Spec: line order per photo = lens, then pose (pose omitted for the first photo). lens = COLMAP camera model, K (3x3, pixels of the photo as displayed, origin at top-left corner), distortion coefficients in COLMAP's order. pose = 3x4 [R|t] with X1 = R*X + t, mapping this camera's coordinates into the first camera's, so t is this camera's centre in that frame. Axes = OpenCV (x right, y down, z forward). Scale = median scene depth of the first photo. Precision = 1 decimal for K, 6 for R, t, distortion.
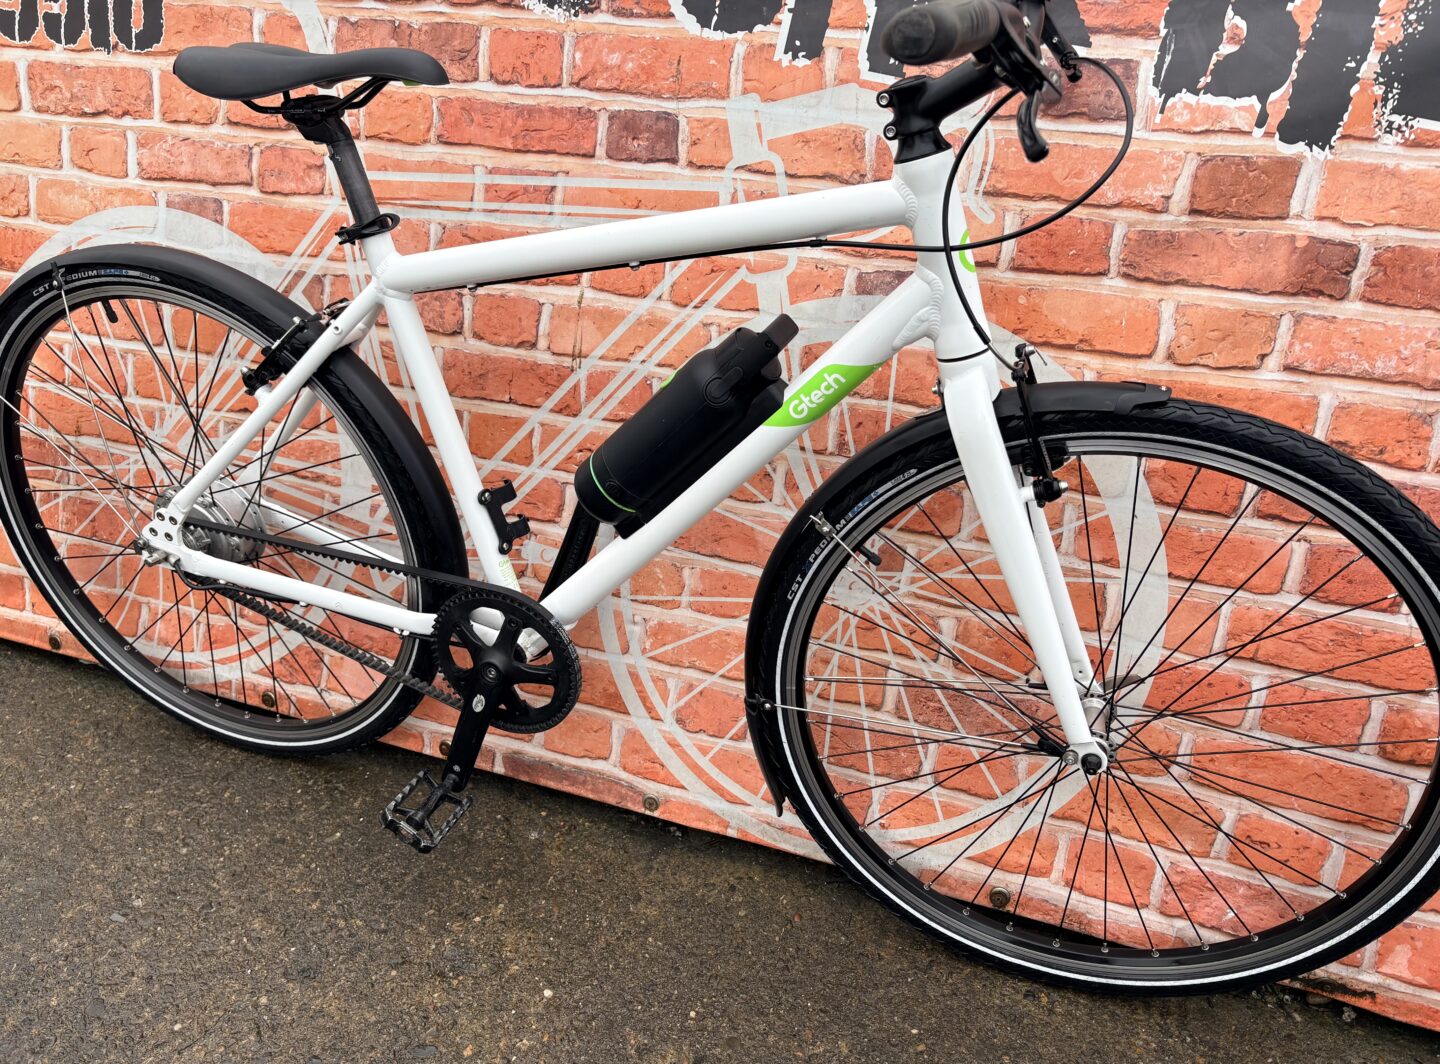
lens RADIAL K [[1063.3, 0, 720.4], [0, 1063.3, 543.5], [0, 0, 1]] dist [0.043838, -0.040459]
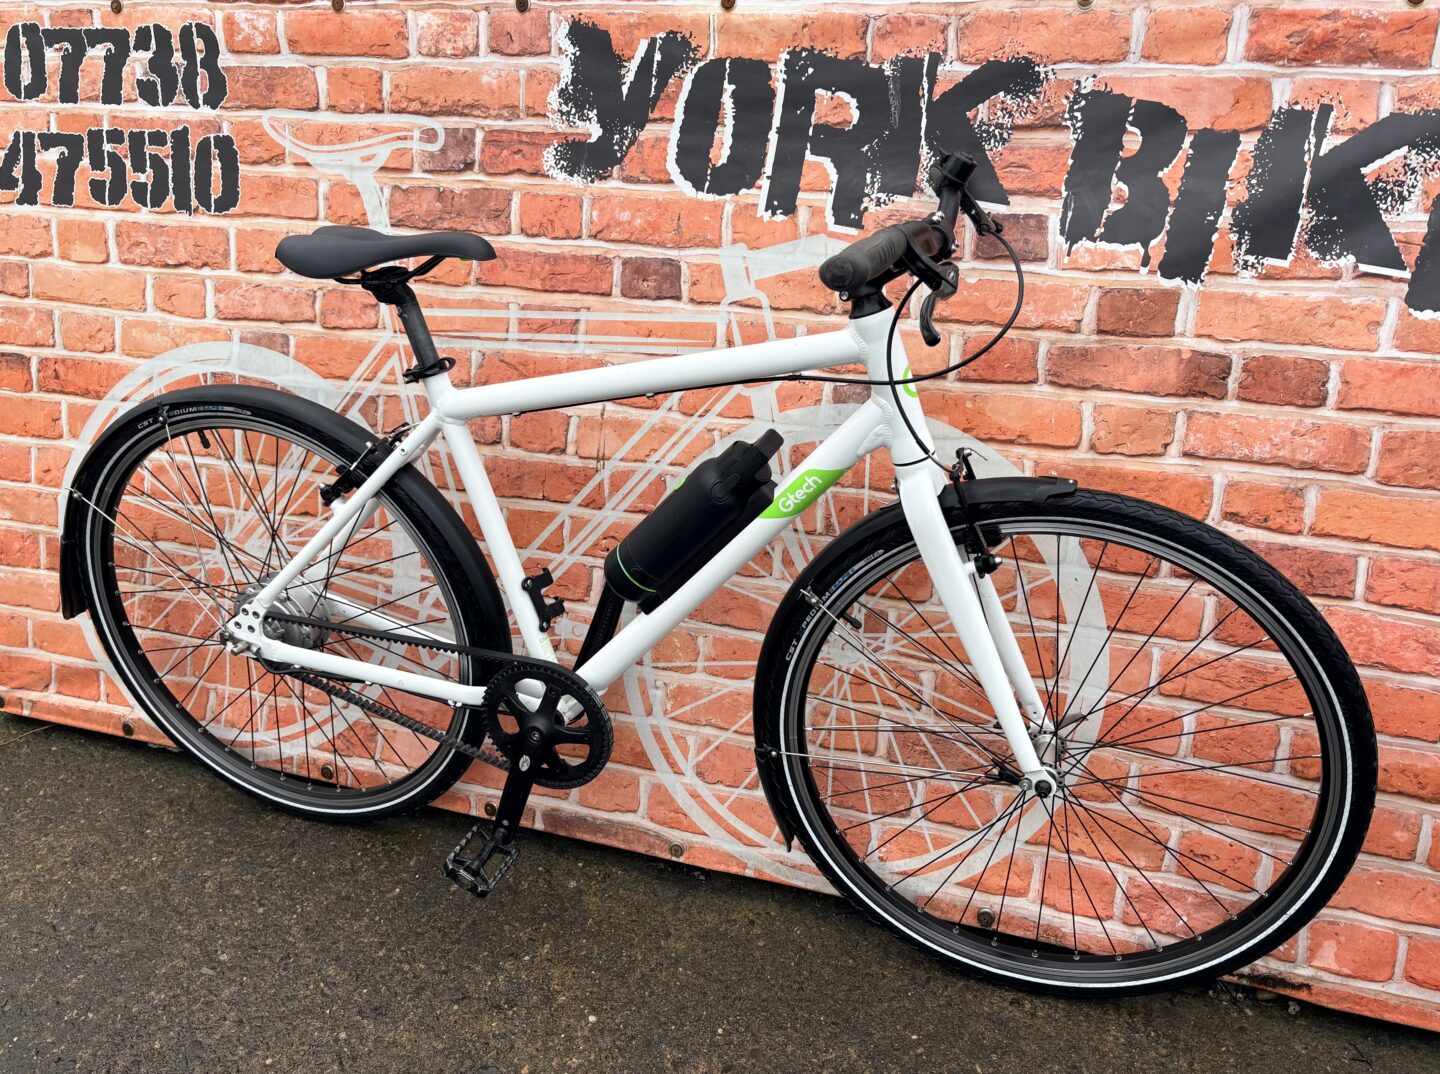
lens RADIAL K [[1131.7, 0, 743.4], [0, 1131.7, 513.1], [0, 0, 1]] dist [0.019095, 0.007603]
pose [[0.999196, -0.039002, 0.009281, 0.008812], [0.039641, 0.995723, -0.083448, -0.007628], [-0.005987, 0.083749, 0.996469, -0.242989]]
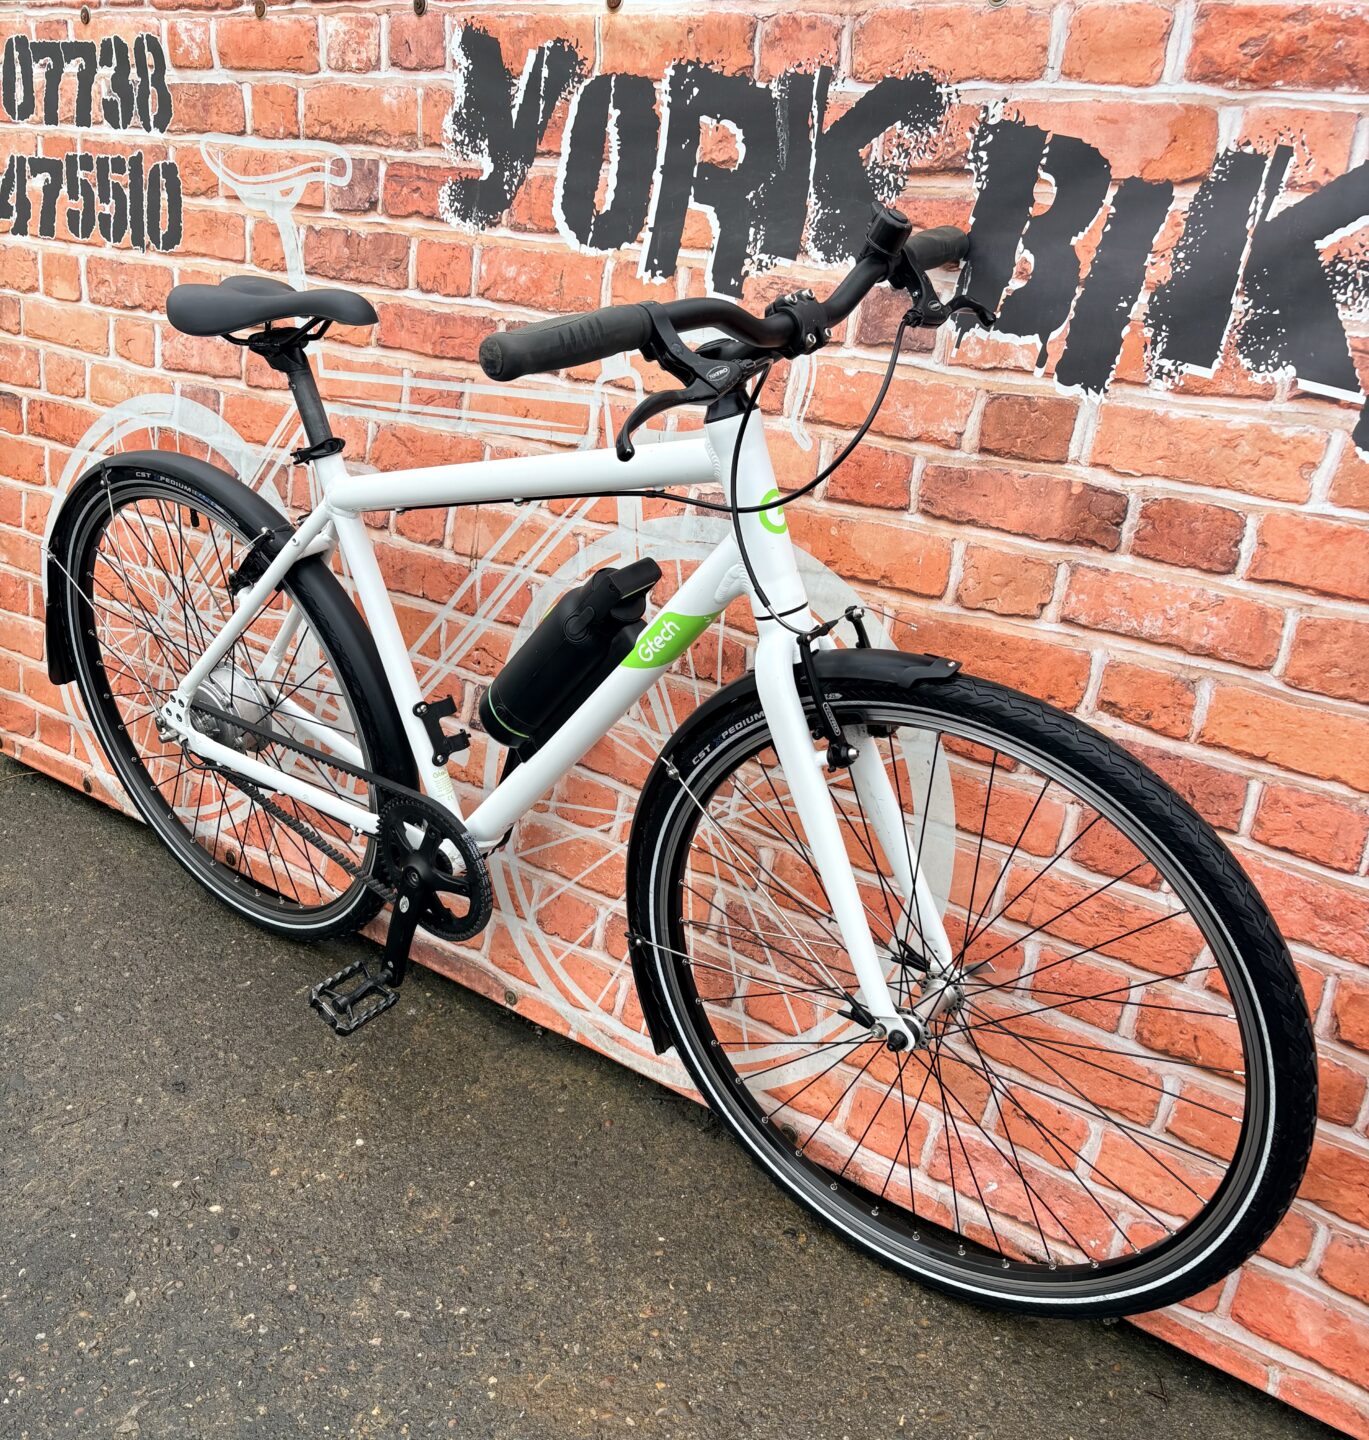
lens RADIAL K [[1330.6, 0, 709.4], [0, 1330.6, 838.8], [0, 0, 1]] dist [0.020738, 0.000178]
pose [[0.955598, 0.121775, -0.268335, 0.492891], [-0.111496, 0.992336, 0.053276, 0.001395], [0.272766, -0.020992, 0.961851, -0.199836]]
